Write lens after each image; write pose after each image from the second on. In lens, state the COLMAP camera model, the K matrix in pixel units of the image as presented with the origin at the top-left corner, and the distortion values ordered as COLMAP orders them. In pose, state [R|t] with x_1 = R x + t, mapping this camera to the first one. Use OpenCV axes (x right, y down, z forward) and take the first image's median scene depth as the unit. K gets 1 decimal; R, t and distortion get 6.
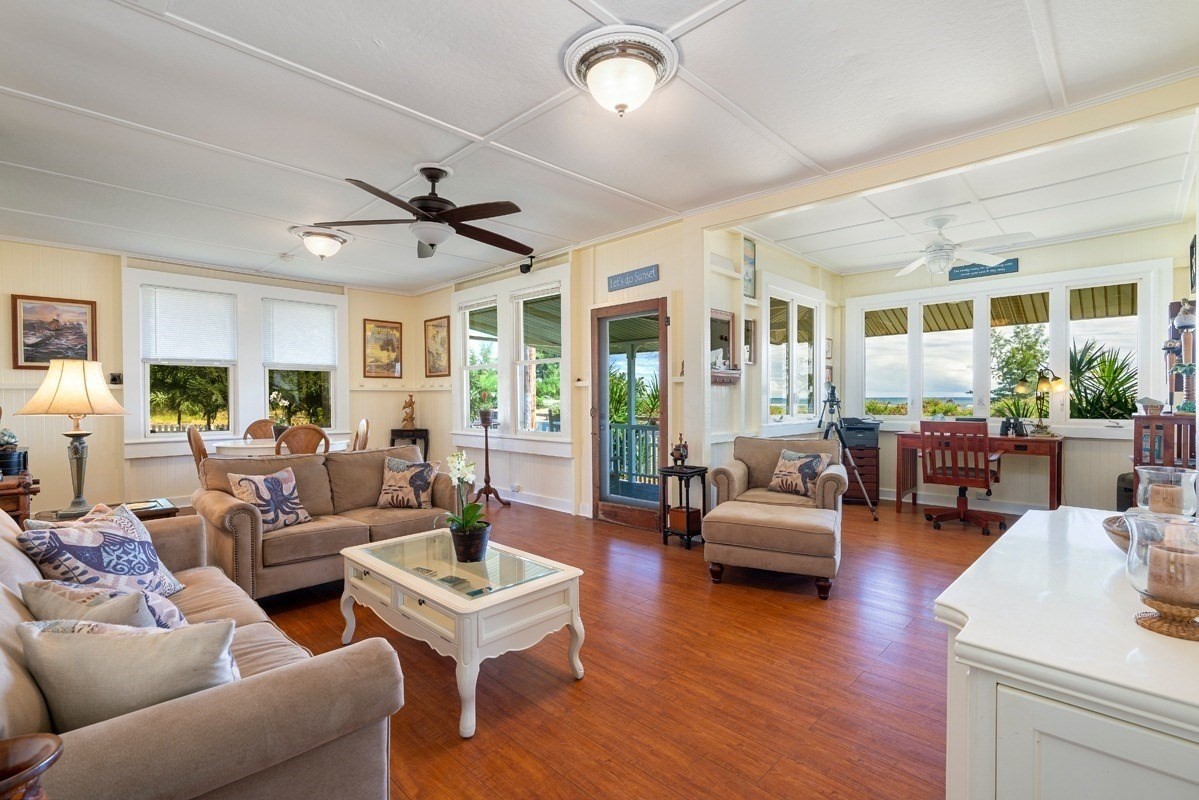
lens RADIAL K [[547.1, 0, 595.5], [0, 547.1, 398.4], [0, 0, 1]] dist [-0.001726, 0.001234]
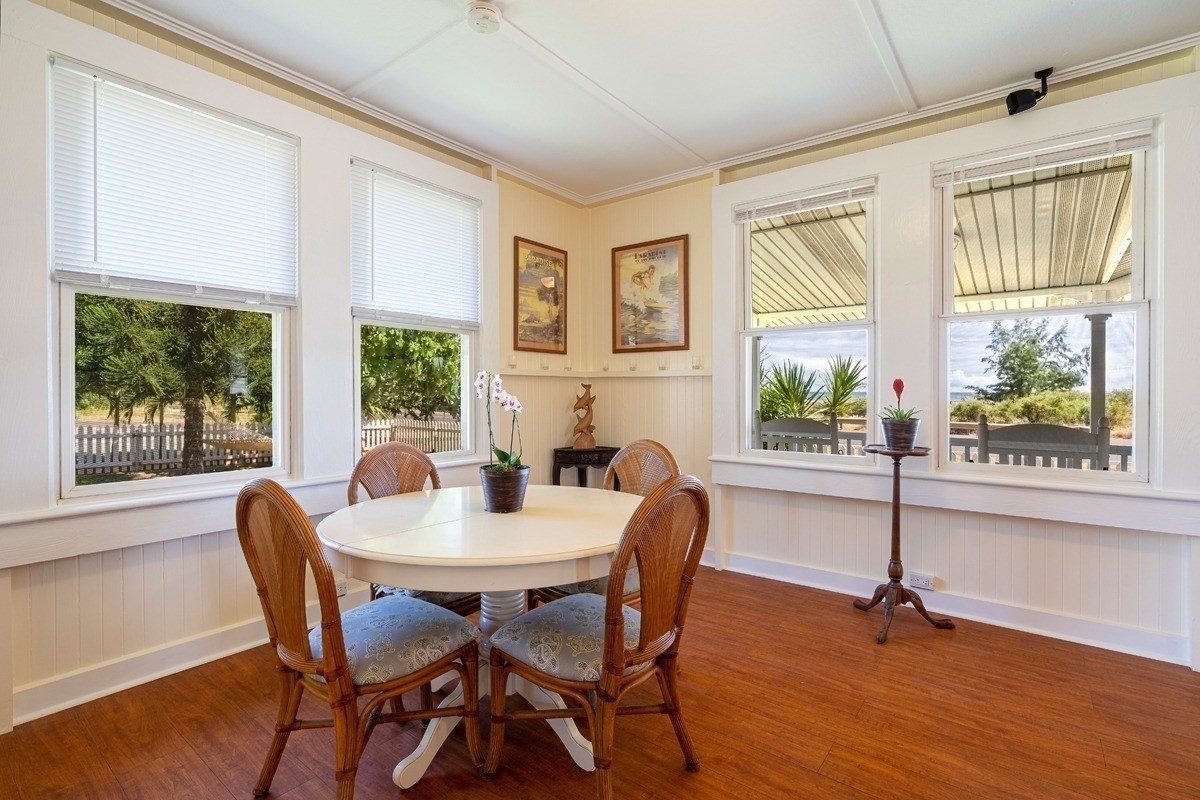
lens RADIAL K [[547.6, 0, 593.4], [0, 547.6, 391.2], [0, 0, 1]] dist [-0.001726, 0.001234]
pose [[0.991712, 0.006630, 0.128313, -0.507640], [-0.006777, 0.999977, 0.000711, -0.000191], [-0.128305, -0.001575, 0.991733, 0.582697]]
